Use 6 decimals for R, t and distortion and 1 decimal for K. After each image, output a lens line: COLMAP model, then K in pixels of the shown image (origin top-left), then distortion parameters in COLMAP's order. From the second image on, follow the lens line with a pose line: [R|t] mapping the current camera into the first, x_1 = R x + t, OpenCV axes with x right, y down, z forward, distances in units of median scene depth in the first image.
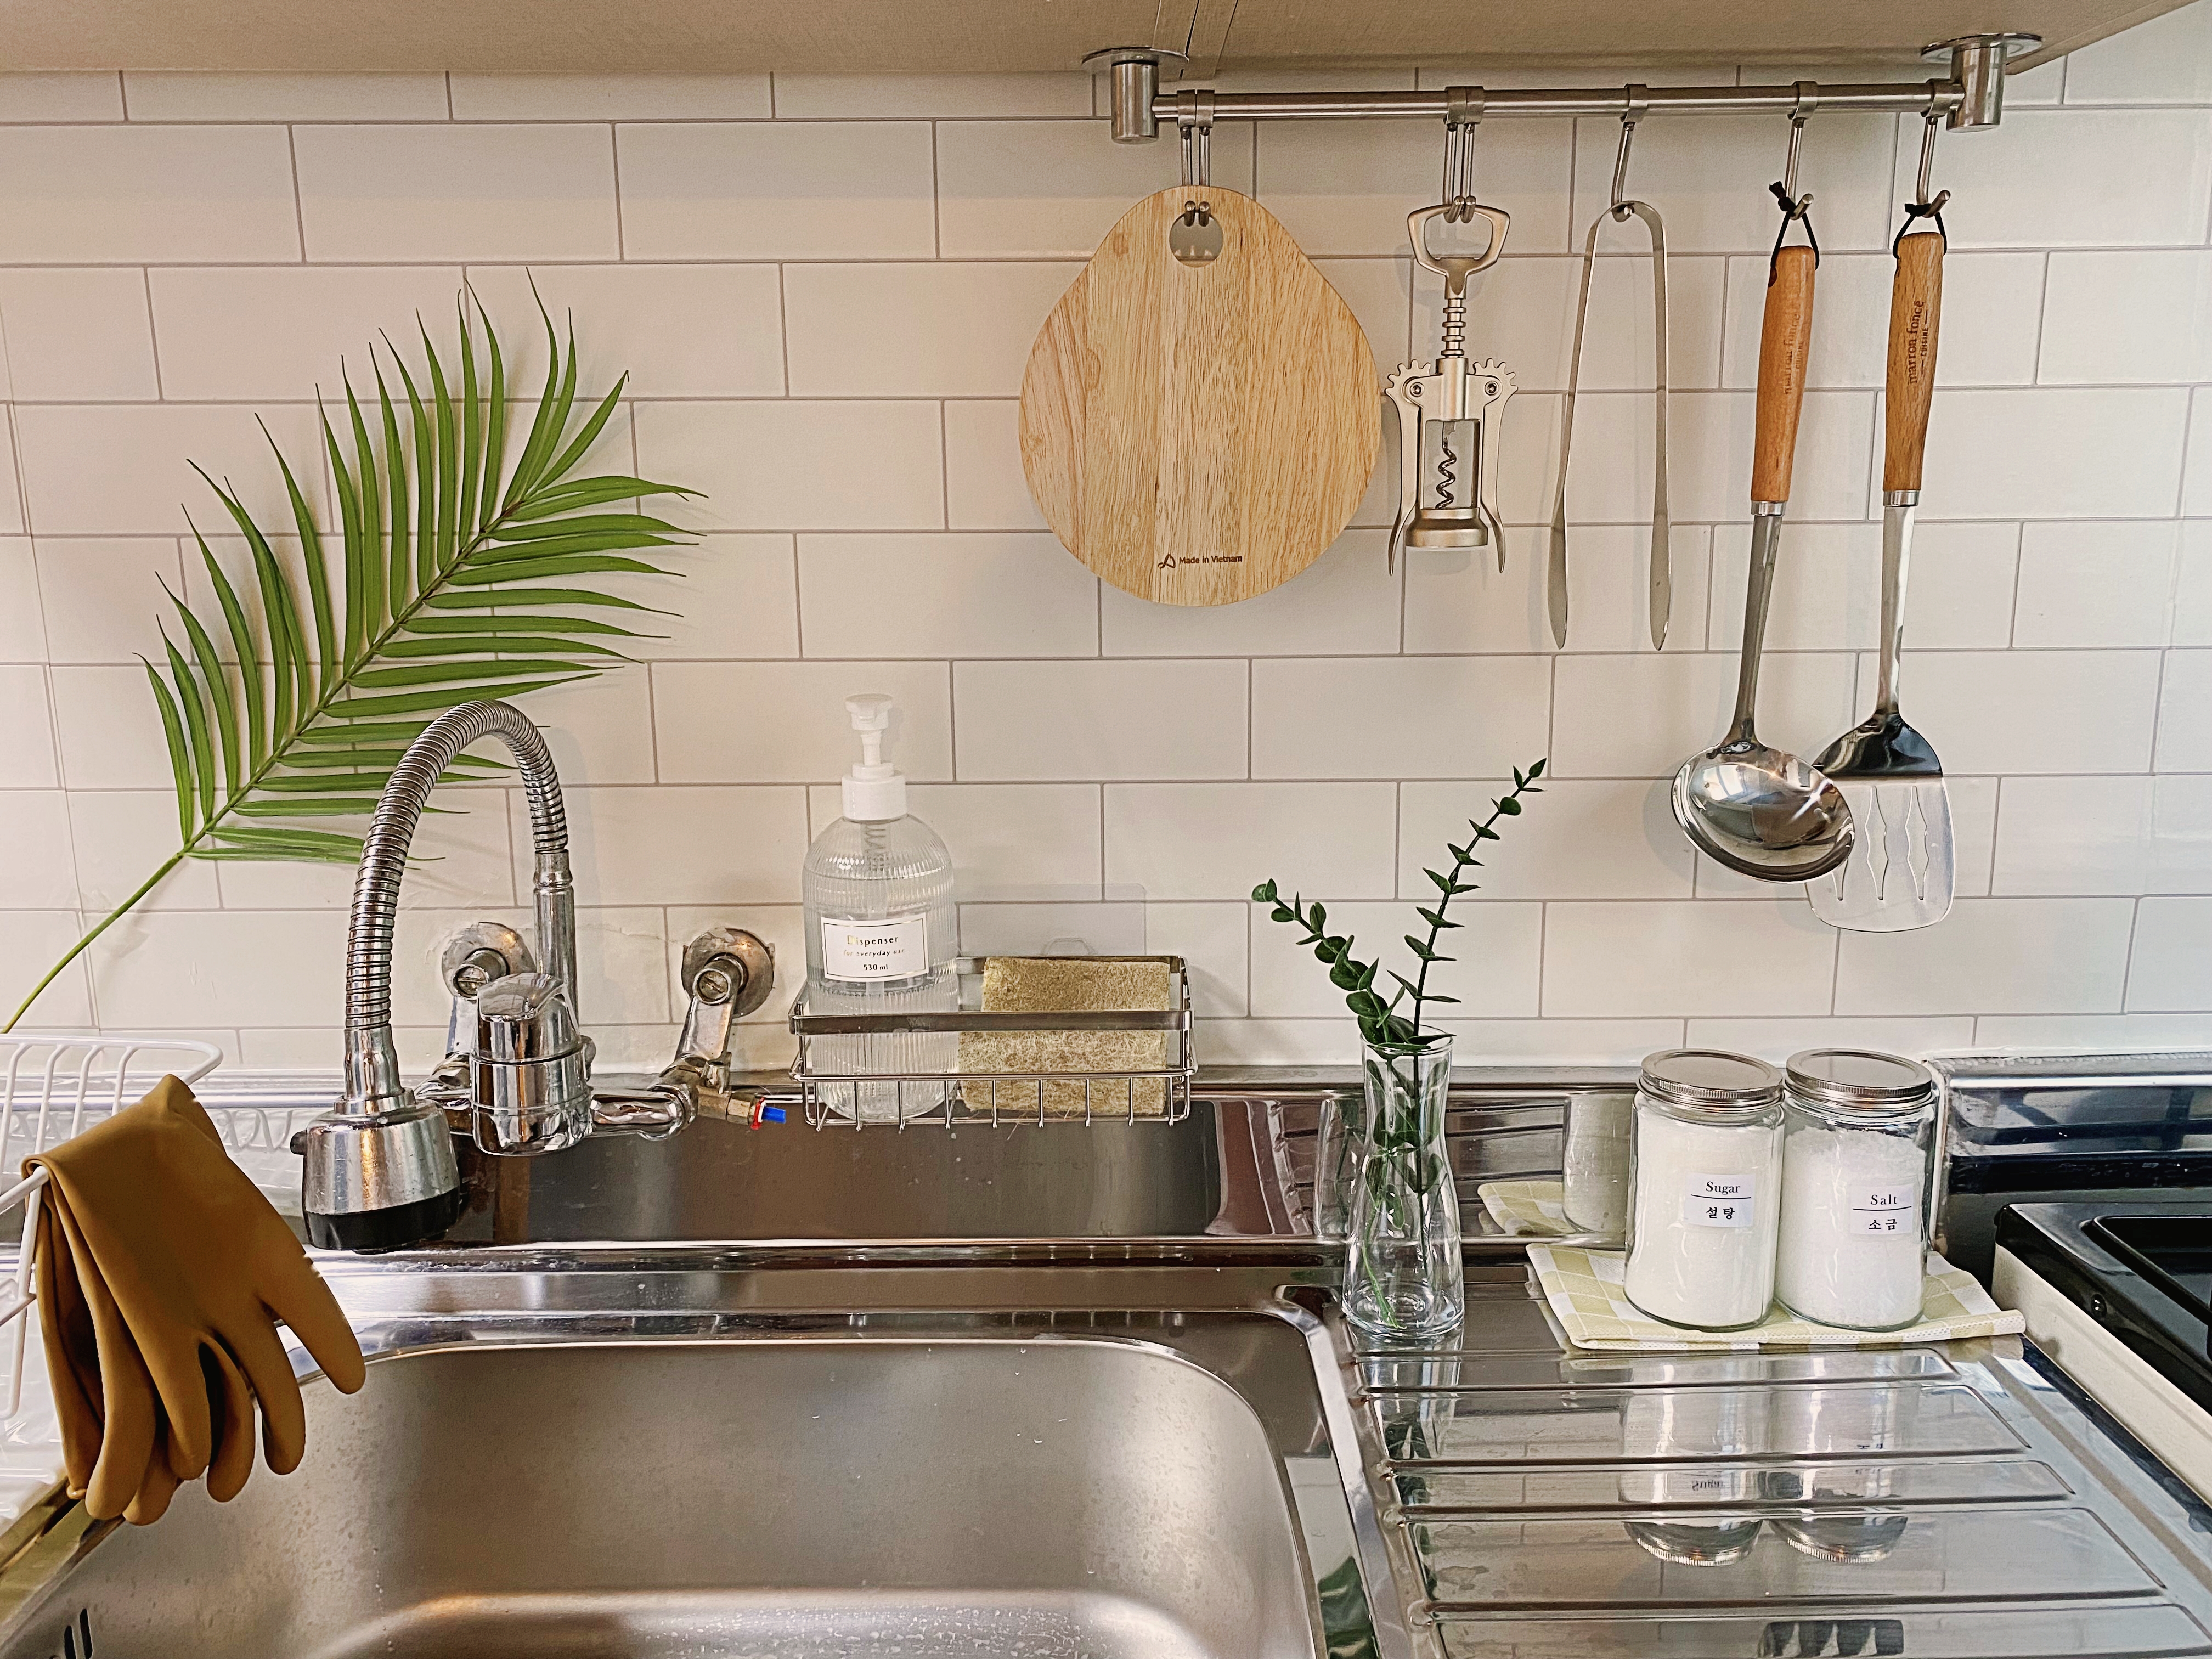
lens RADIAL K [[1674.6, 0, 1100.0], [0, 1674.6, 821.9], [0, 0, 1]] dist [0.040551, -0.041653]
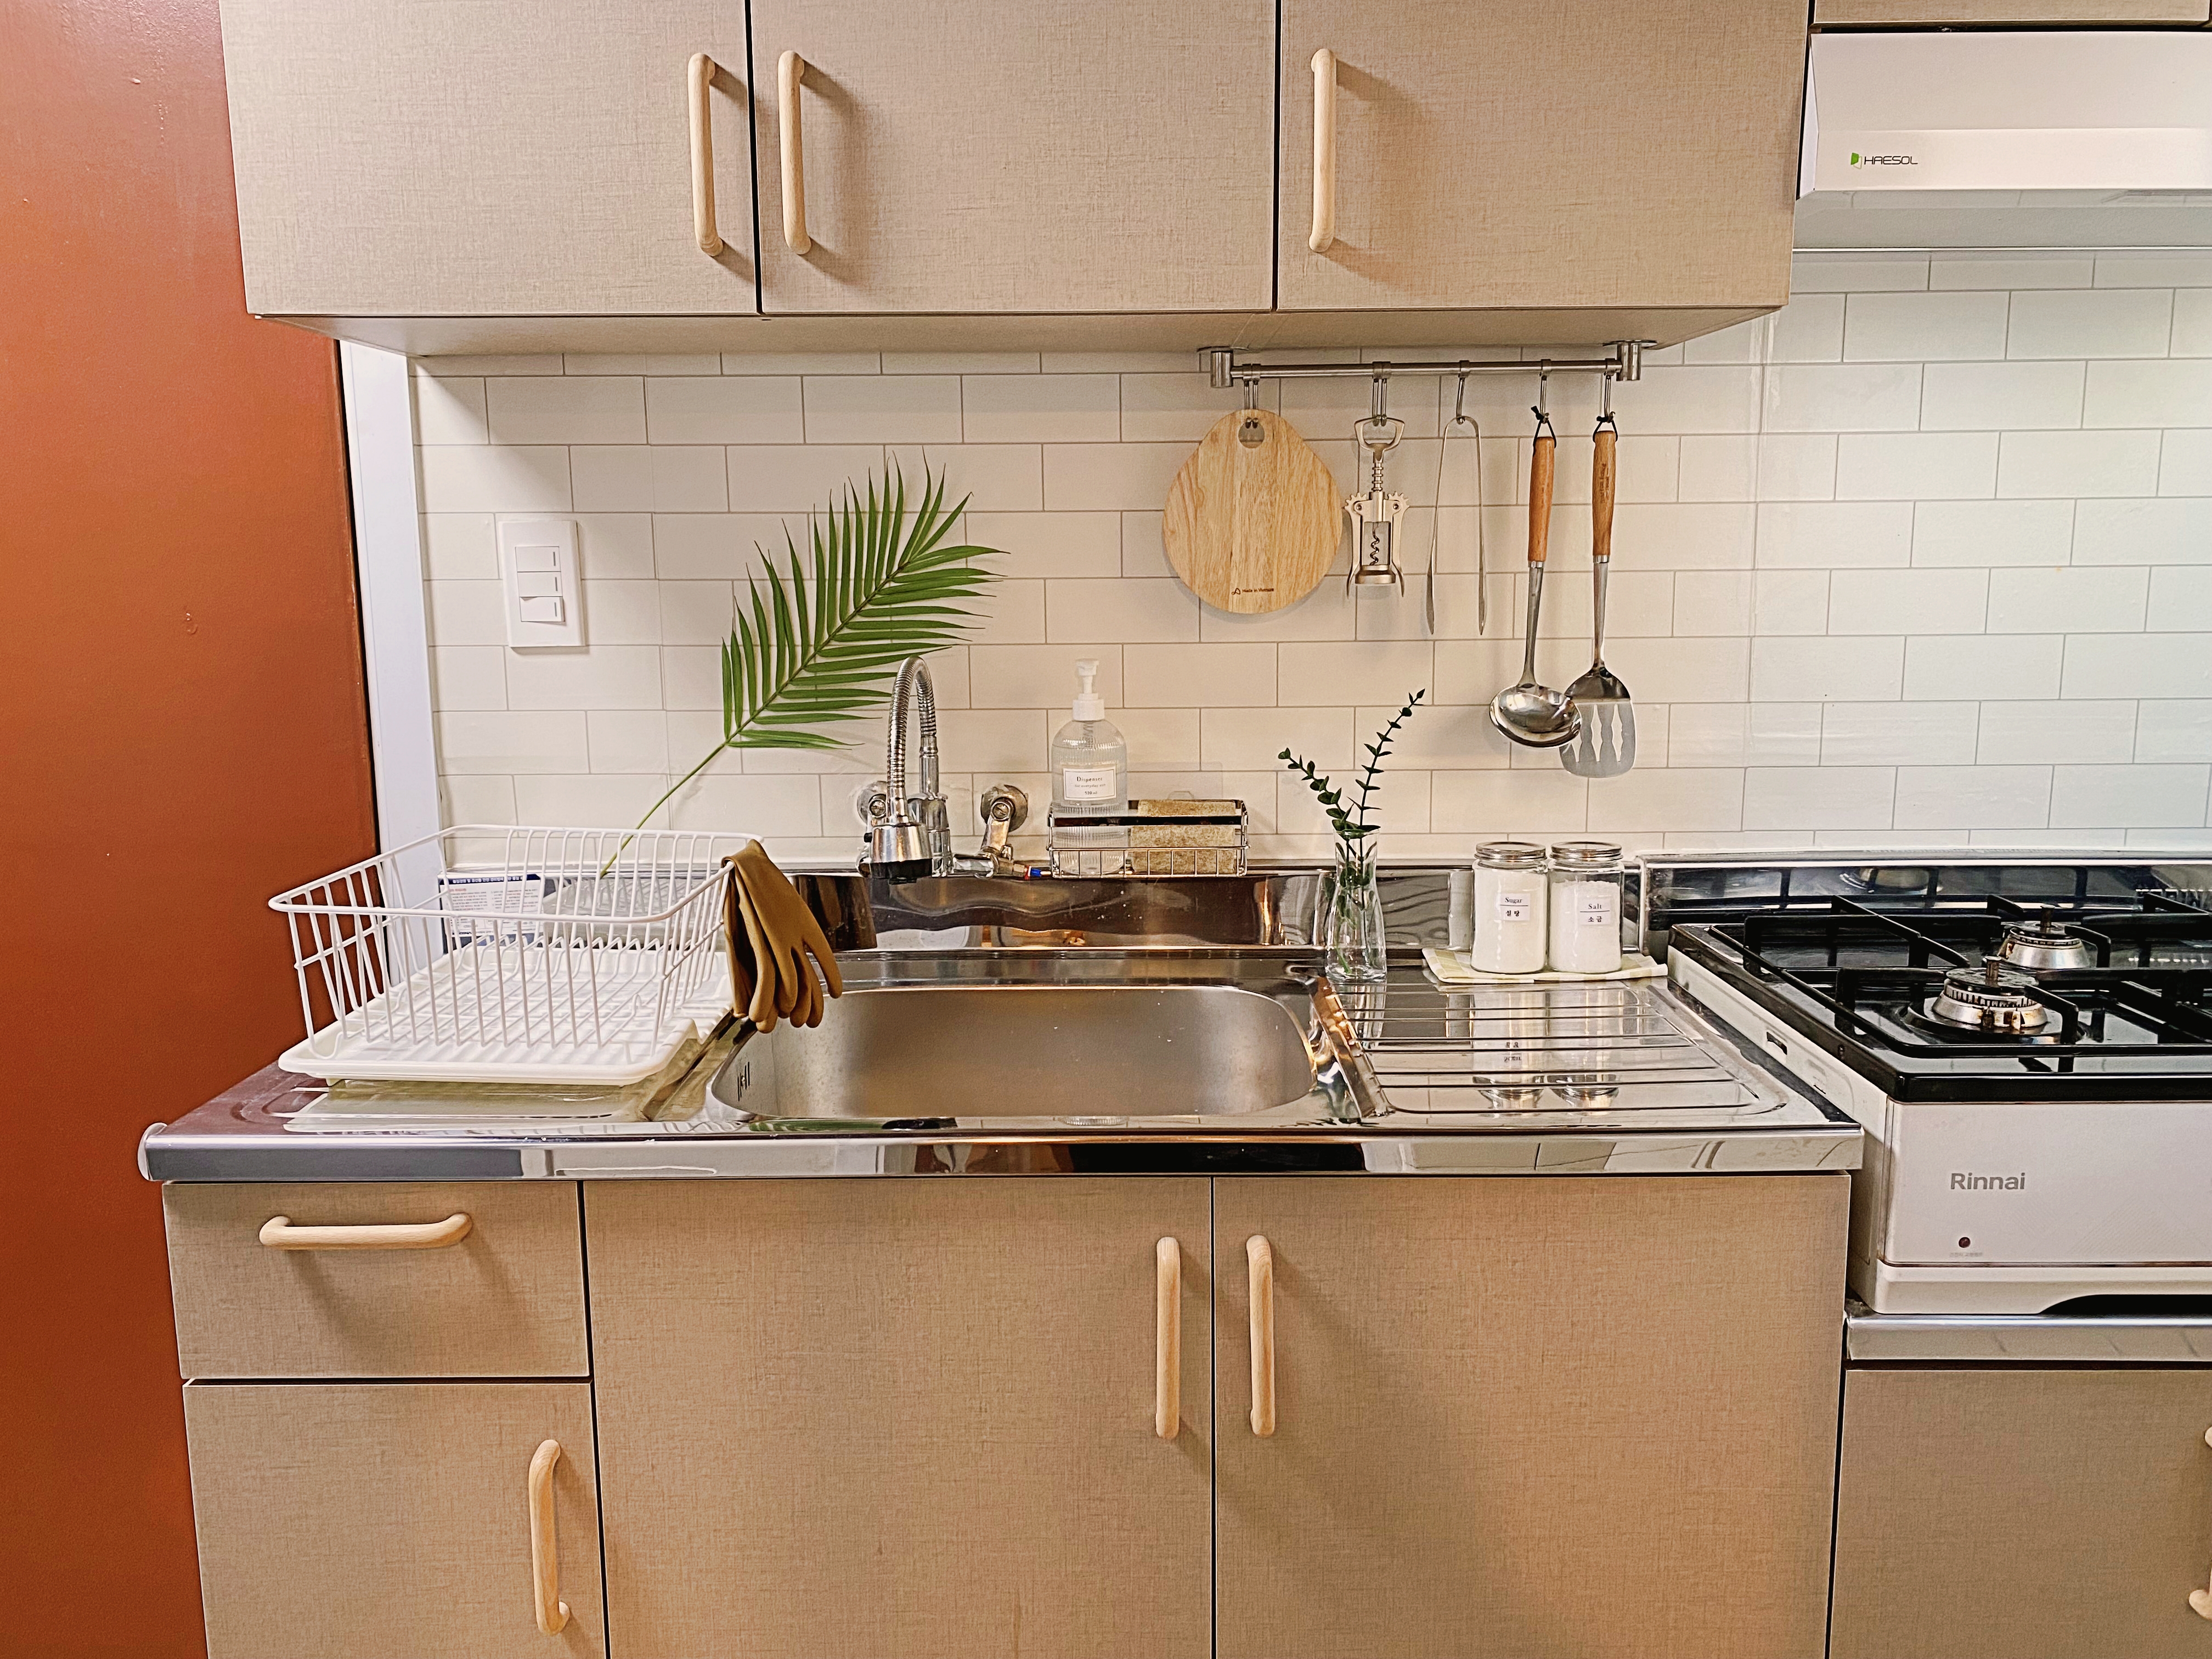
lens RADIAL K [[1713.8, 0, 1097.8], [0, 1713.8, 829.6], [0, 0, 1]] dist [0.077022, -0.057135]
pose [[0.999870, 0.001544, -0.016035, -0.092453], [-0.002148, 0.999286, -0.037724, 0.207970], [0.015965, 0.037754, 0.999160, -1.047709]]
